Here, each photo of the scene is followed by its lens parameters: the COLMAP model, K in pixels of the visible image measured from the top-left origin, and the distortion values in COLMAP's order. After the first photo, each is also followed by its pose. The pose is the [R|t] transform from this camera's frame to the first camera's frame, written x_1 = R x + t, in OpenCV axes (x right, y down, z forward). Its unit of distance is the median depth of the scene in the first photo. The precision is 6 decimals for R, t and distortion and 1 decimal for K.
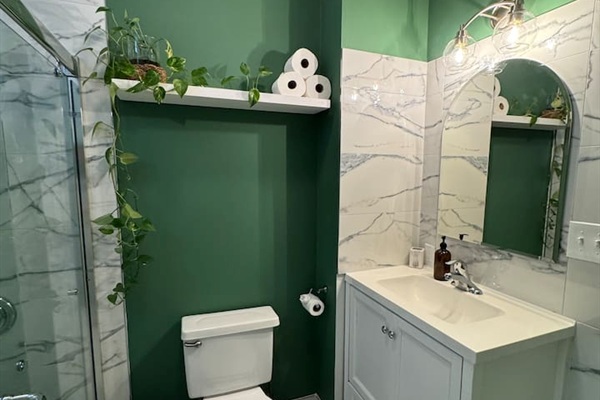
lens RADIAL K [[309.8, 0, 294.9], [0, 309.8, 210.8], [0, 0, 1]] dist [0.004100, -0.000368]
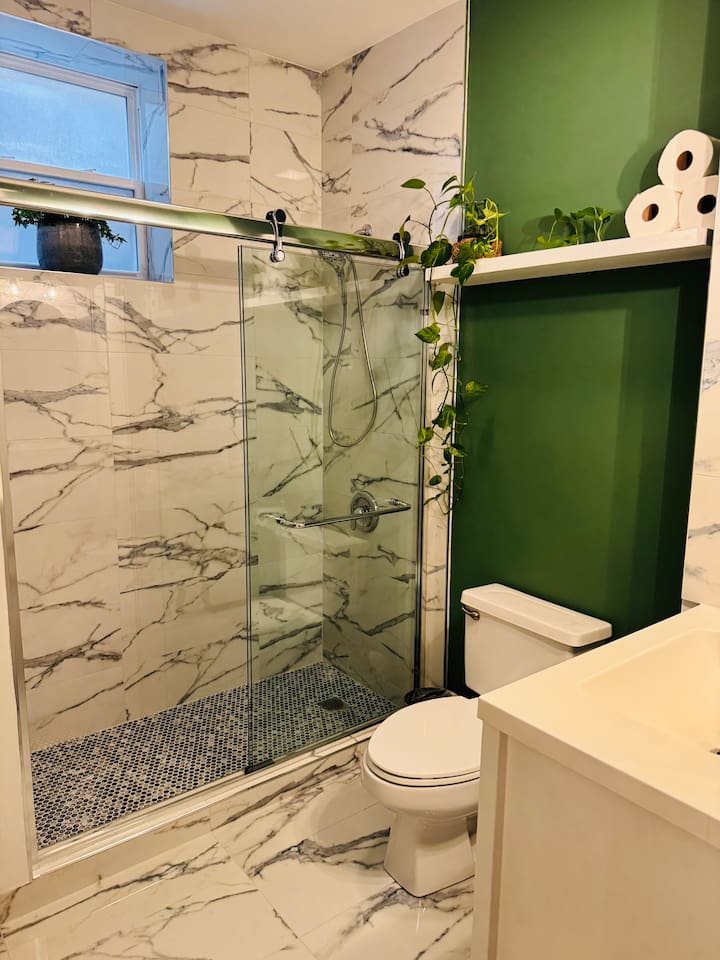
lens RADIAL K [[671.2, 0, 372.2], [0, 671.2, 492.9], [0, 0, 1]] dist [0.032447, -0.049835]
pose [[0.312008, 0.172147, -0.934353, 0.973749], [-0.125805, 0.982274, 0.138966, -0.039760], [0.941713, 0.074187, 0.328134, 0.214513]]
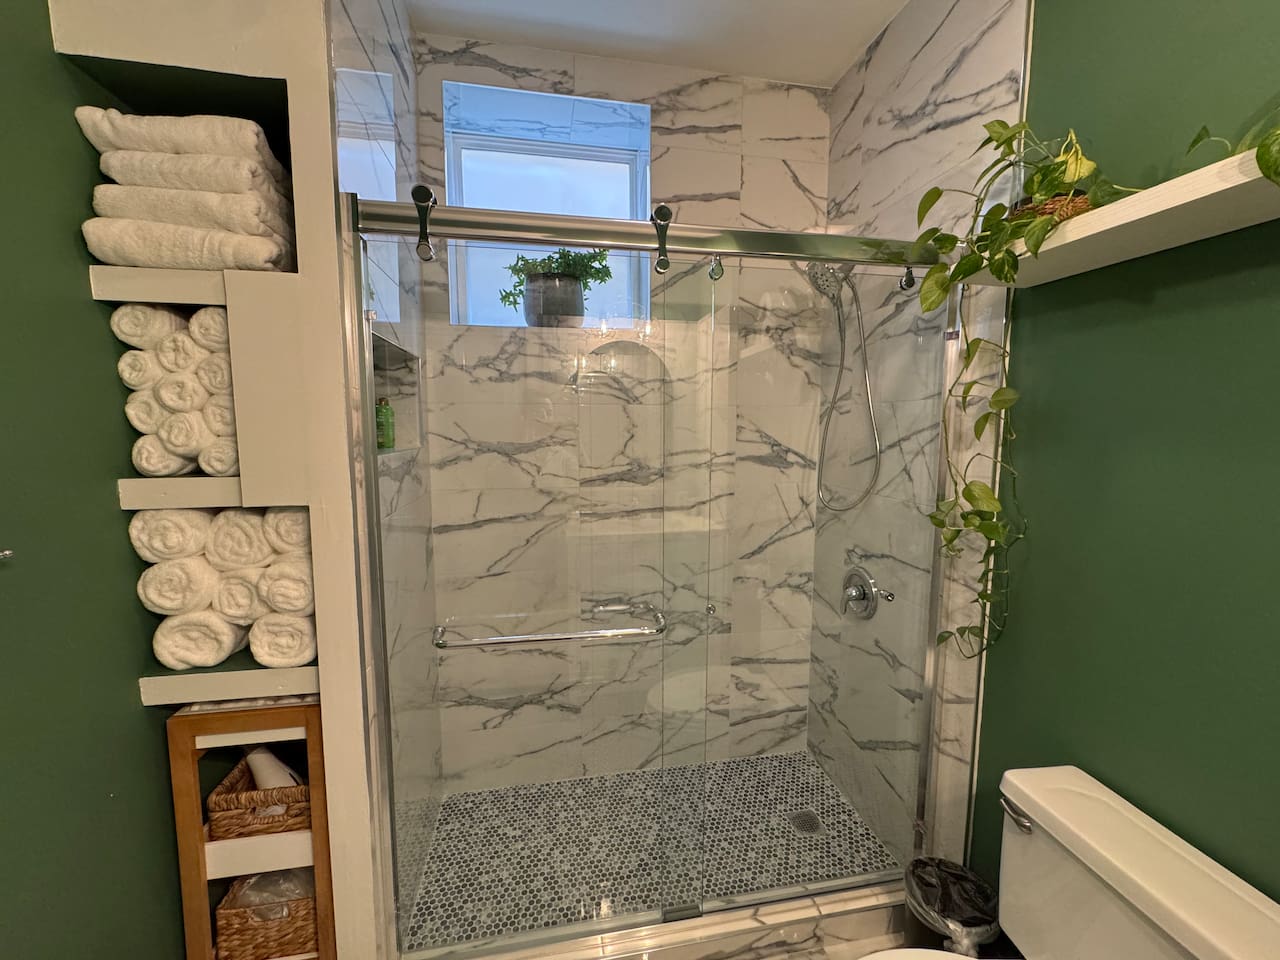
lens RADIAL K [[515.1, 0, 642.8], [0, 515.1, 480.7], [0, 0, 1]] dist [-0.007246, 0.000570]
pose [[-0.177743, 0.105543, -0.978401, 0.397448], [-0.119308, 0.984587, 0.127884, -0.062247], [0.976818, 0.139462, -0.162411, 0.497959]]
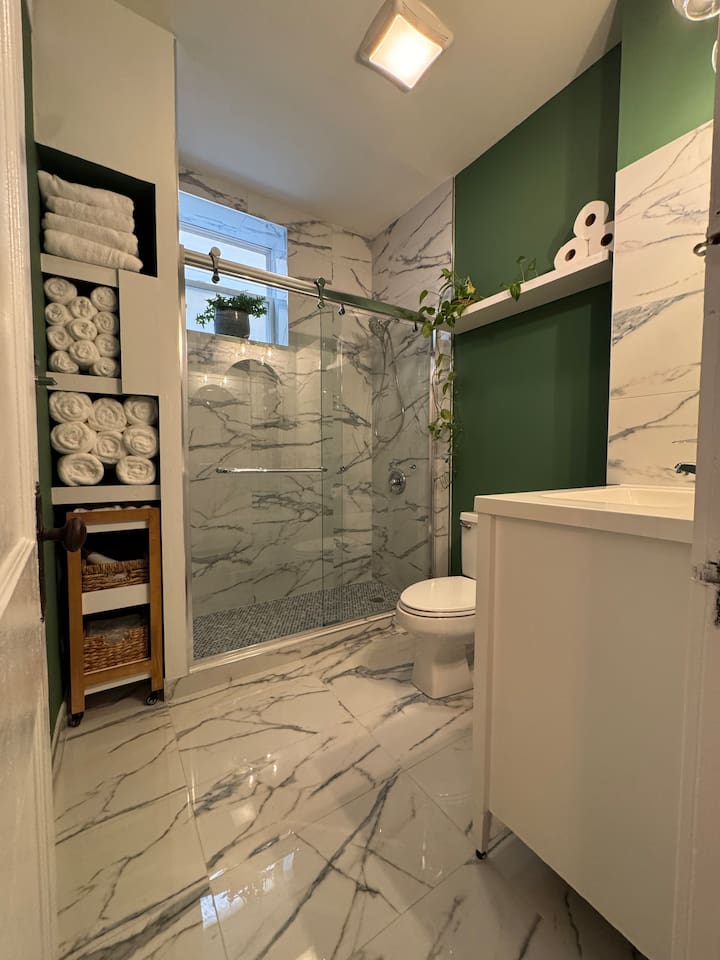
lens RADIAL K [[386.4, 0, 363.6], [0, 386.4, 483.1], [0, 0, 1]] dist [-0.007246, 0.000570]
pose [[0.218737, 0.059640, -0.973960, 0.927417], [-0.115371, 0.992710, 0.034878, 0.247591], [0.968940, 0.104737, 0.224023, 0.266135]]
